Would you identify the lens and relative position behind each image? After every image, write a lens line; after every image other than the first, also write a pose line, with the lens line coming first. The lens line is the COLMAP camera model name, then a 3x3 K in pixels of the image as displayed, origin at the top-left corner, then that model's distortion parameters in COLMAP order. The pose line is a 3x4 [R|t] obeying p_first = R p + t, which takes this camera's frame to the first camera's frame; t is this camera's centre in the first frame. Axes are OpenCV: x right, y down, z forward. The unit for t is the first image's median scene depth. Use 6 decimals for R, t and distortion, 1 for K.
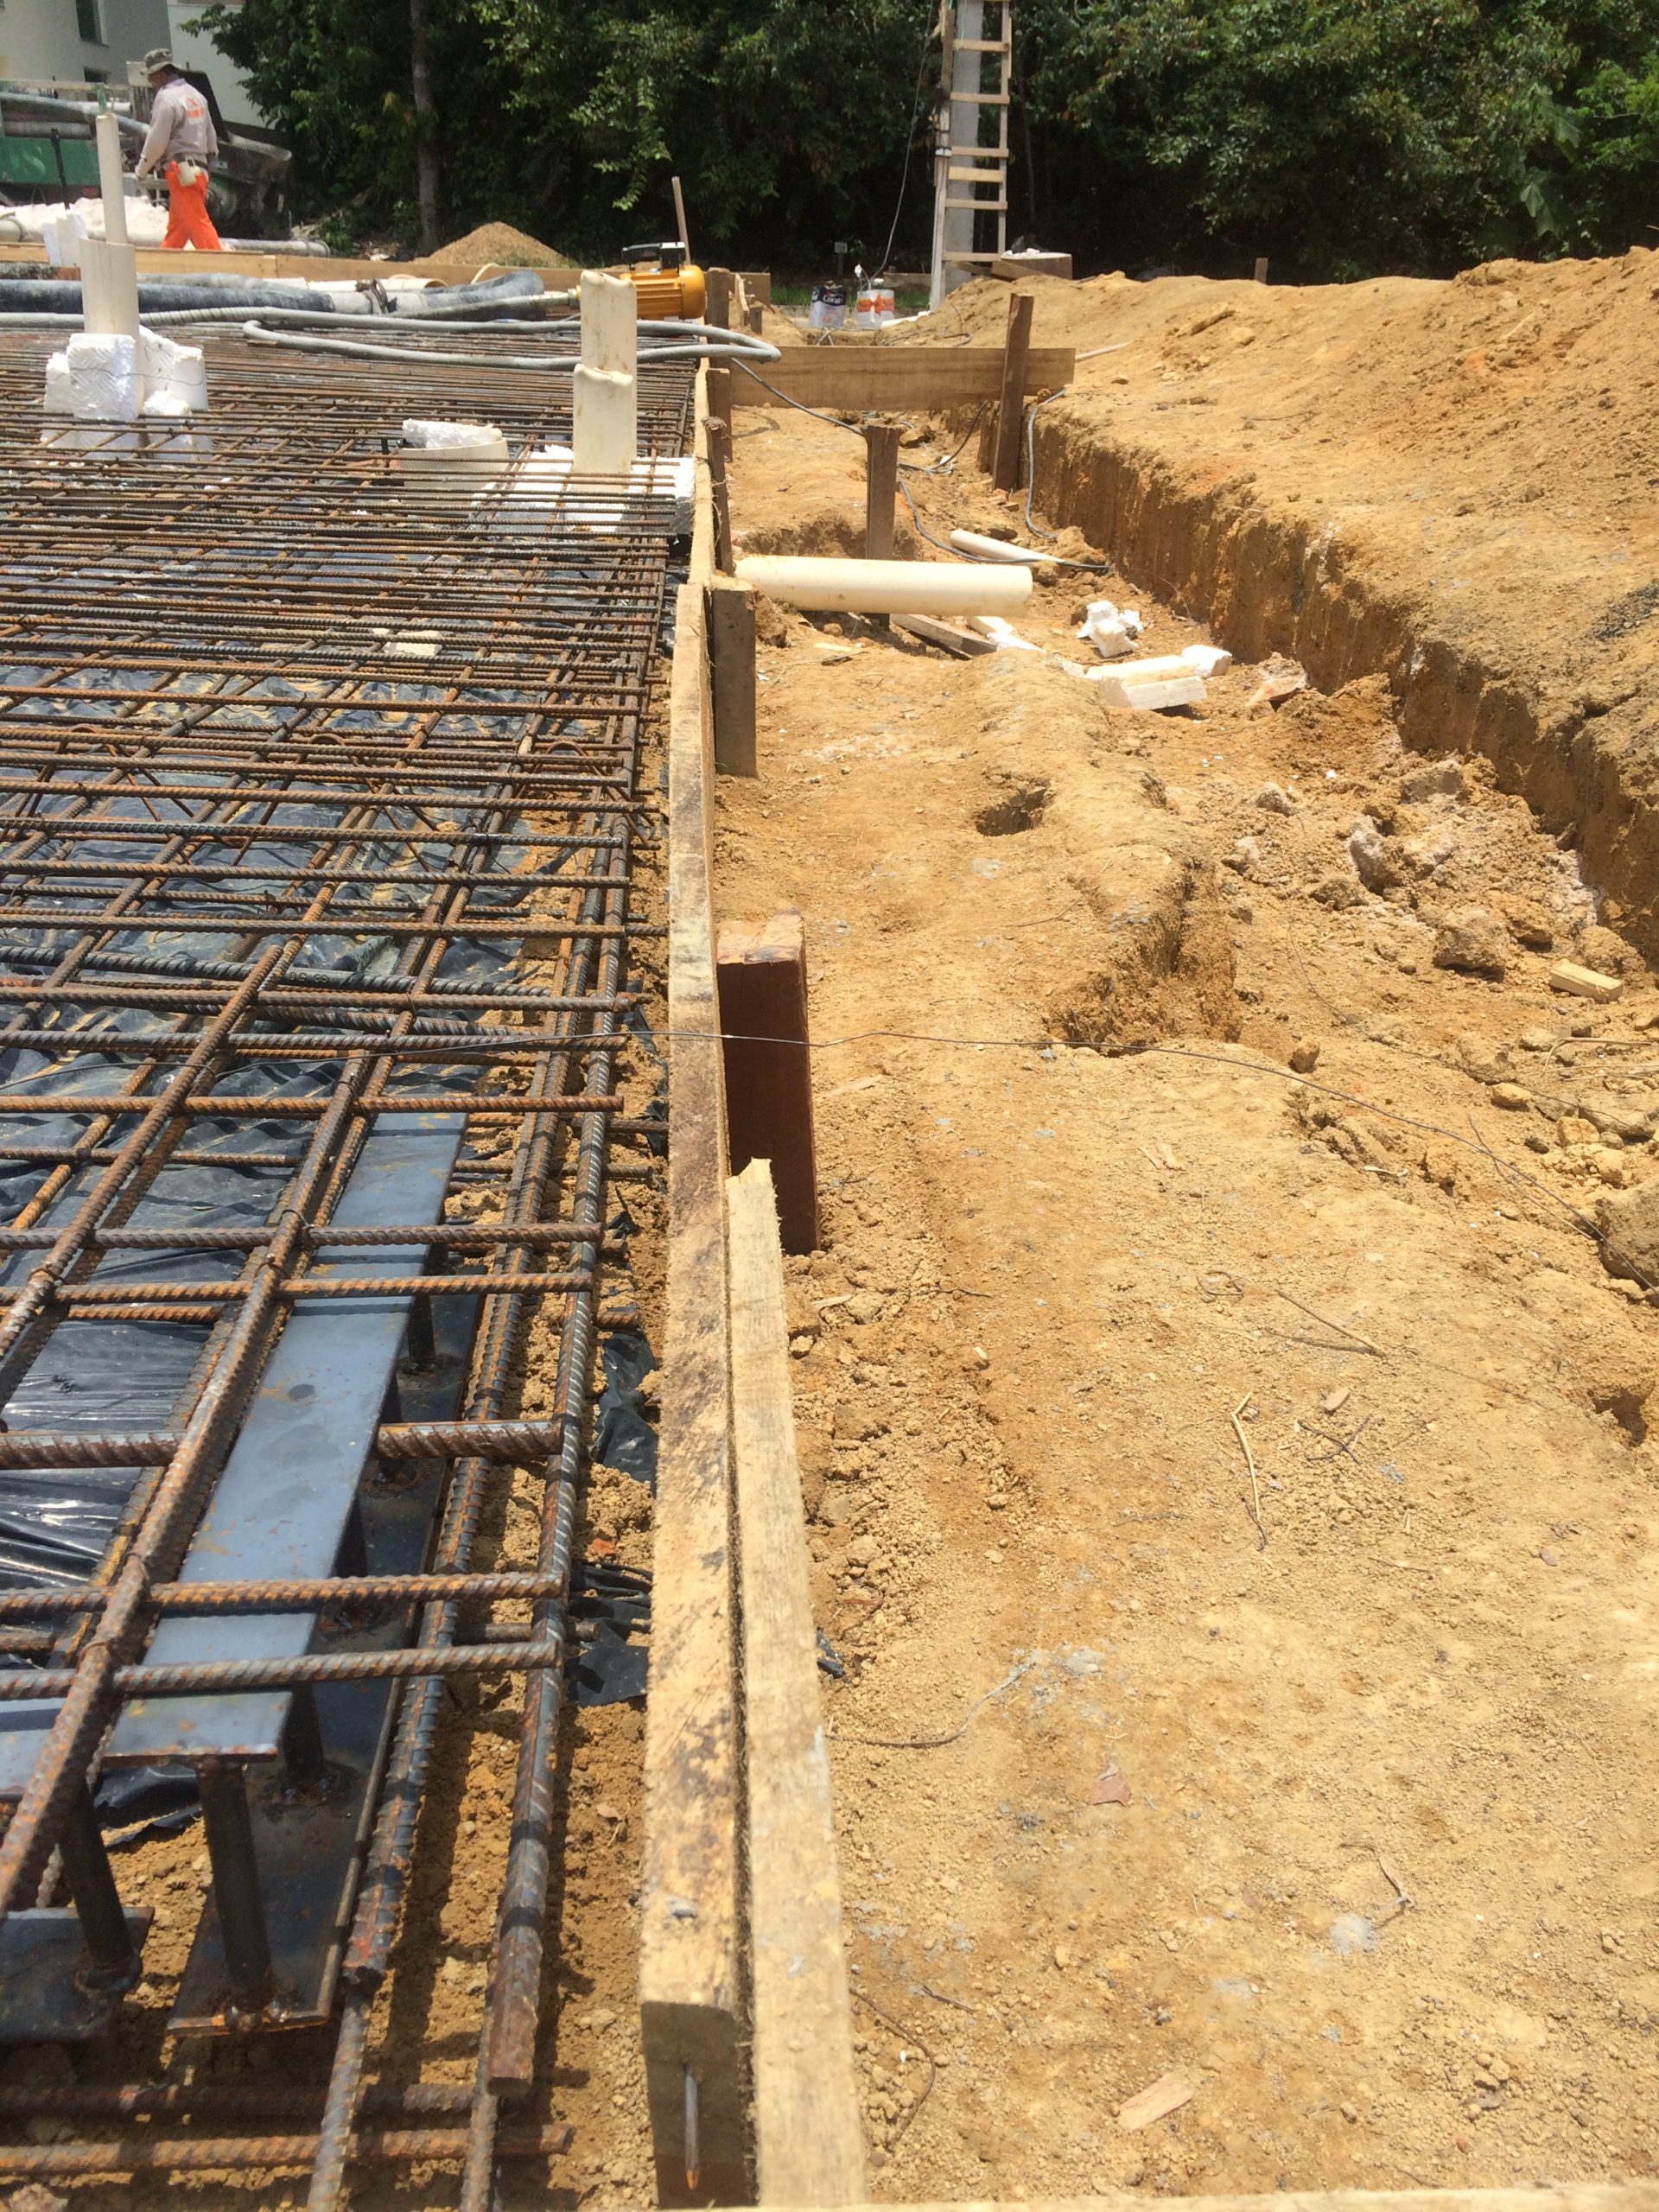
lens RADIAL K [[1872.5, 0, 829.5], [0, 1872.5, 1106.0], [0, 0, 1]] dist [0.097130, -0.127960]
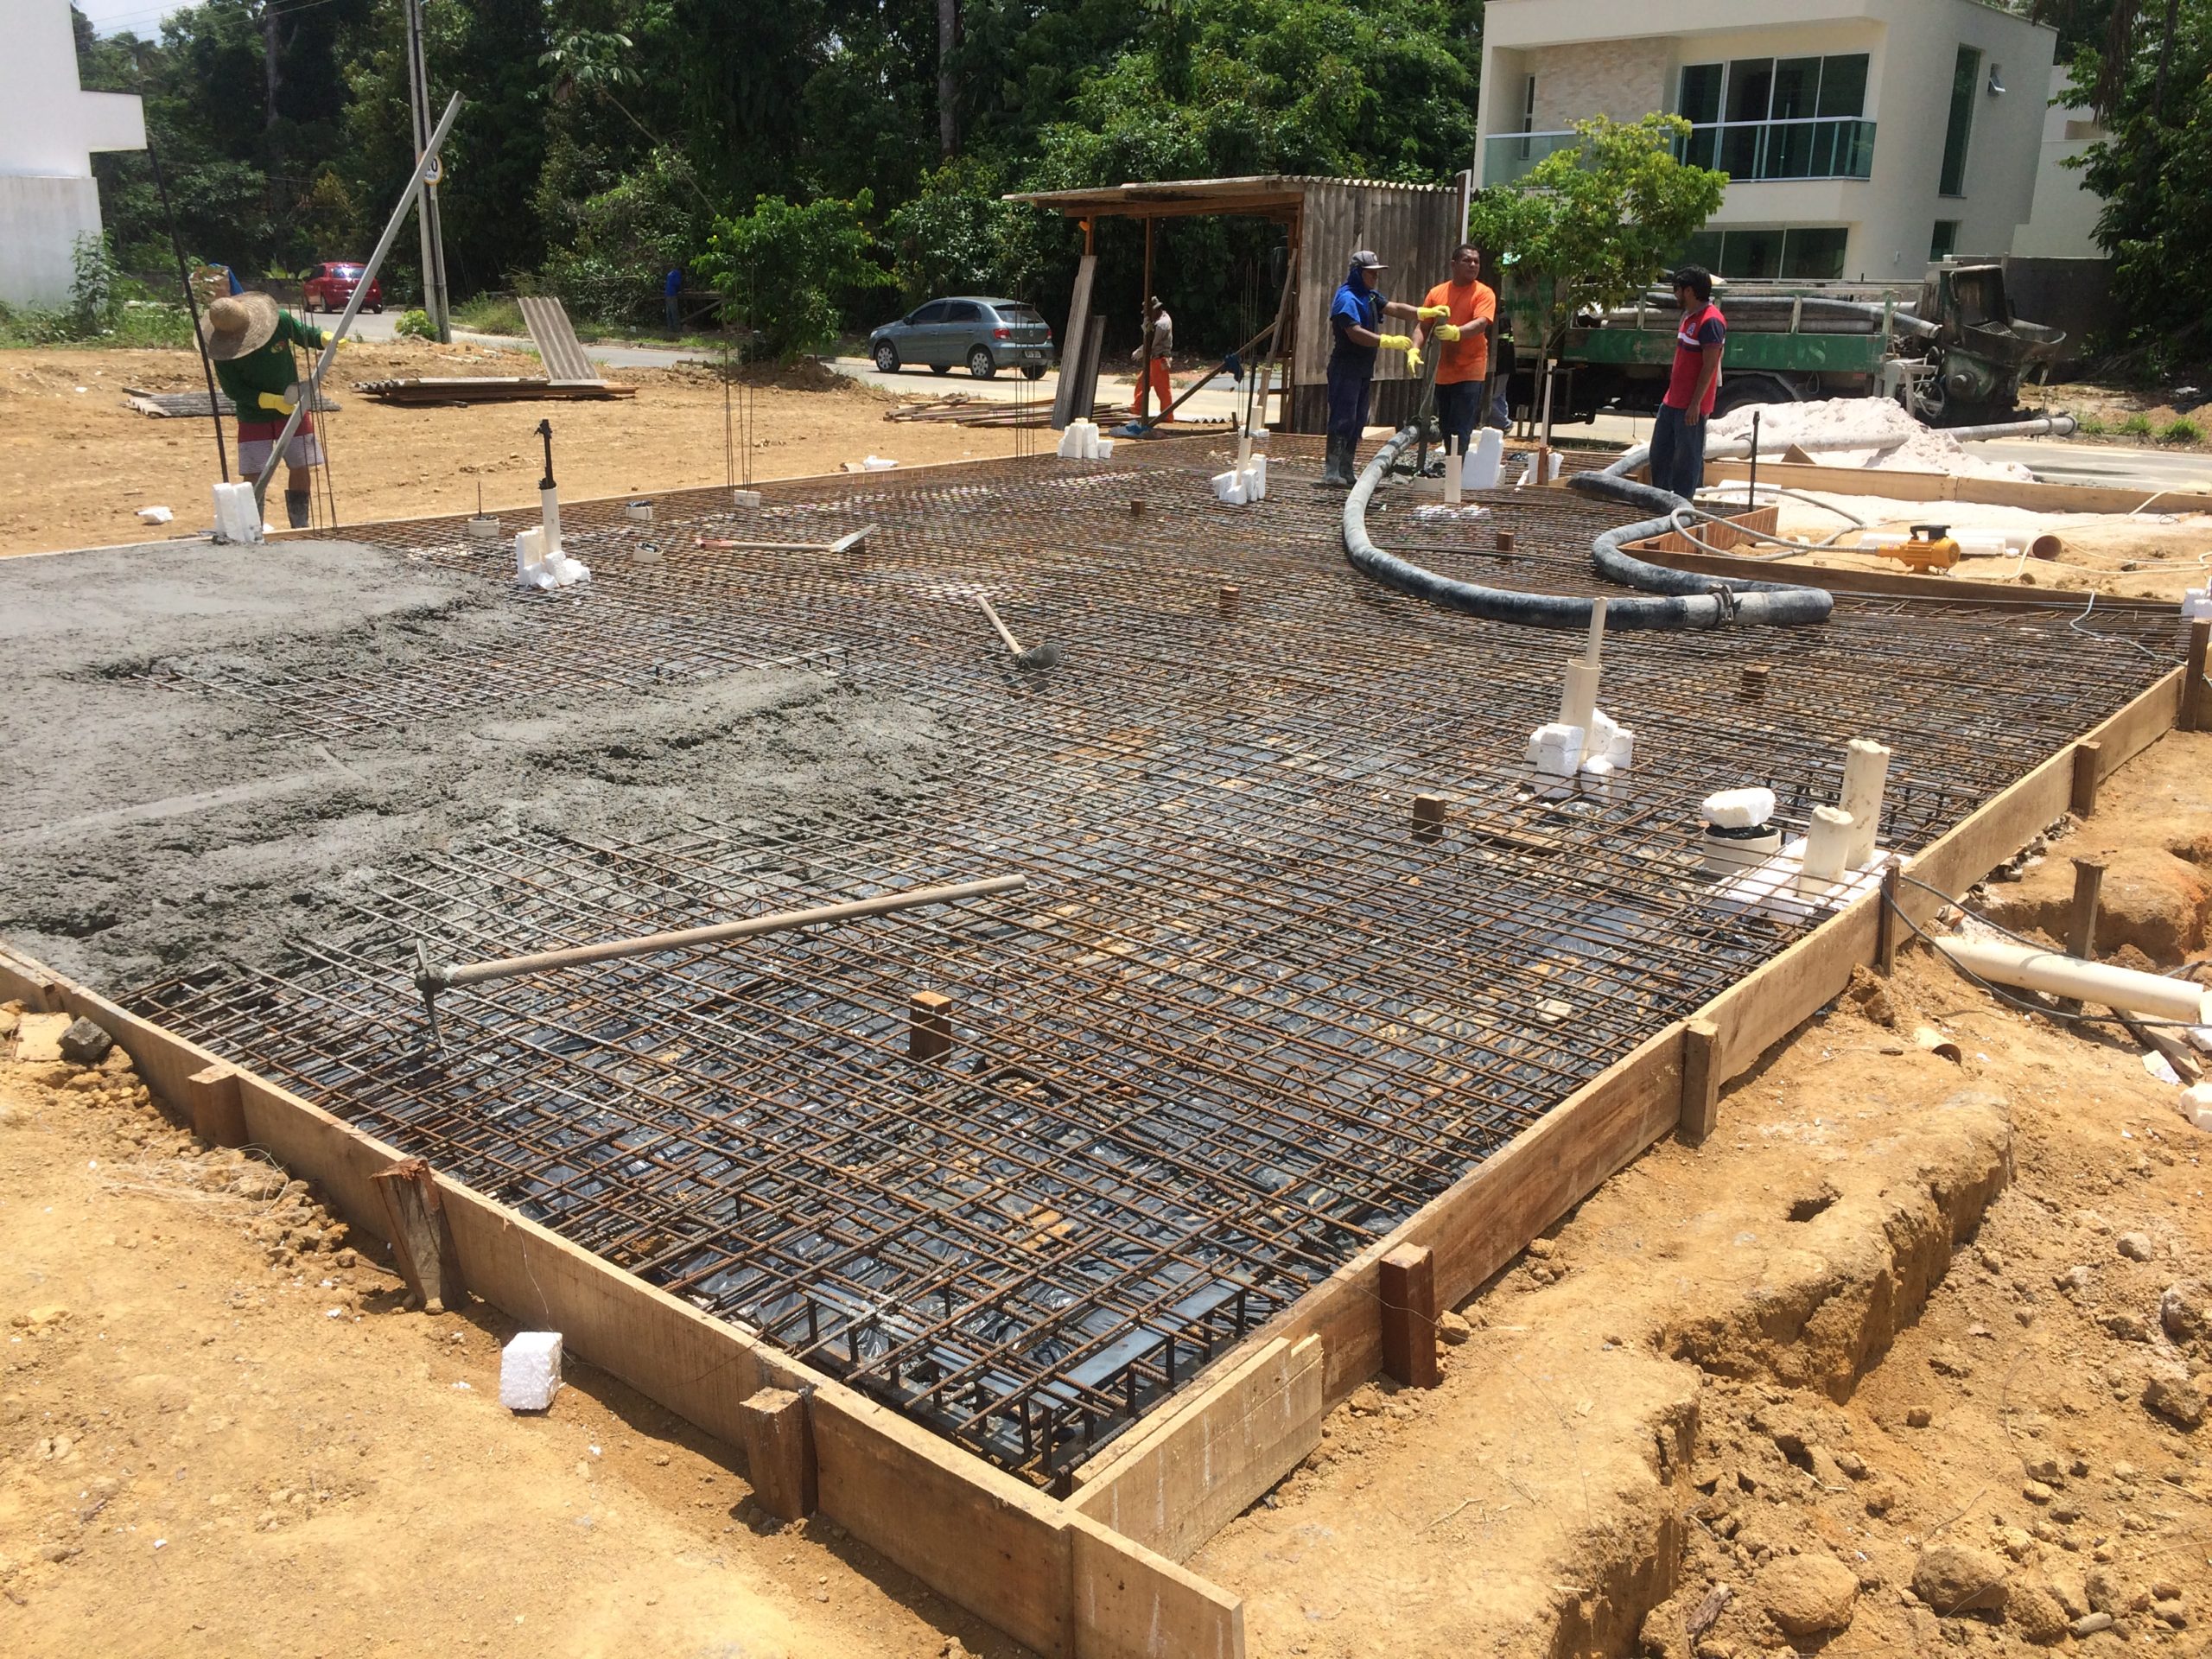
lens RADIAL K [[1872.5, 0, 1105.8], [0, 1872.5, 822.9], [0, 0, 1]] dist [0.097130, -0.127960]
pose [[0.726220, 0.180862, -0.663245, 0.578015], [-0.279481, 0.959121, -0.044472, -0.193532], [0.628089, 0.217660, 0.747080, -0.605754]]
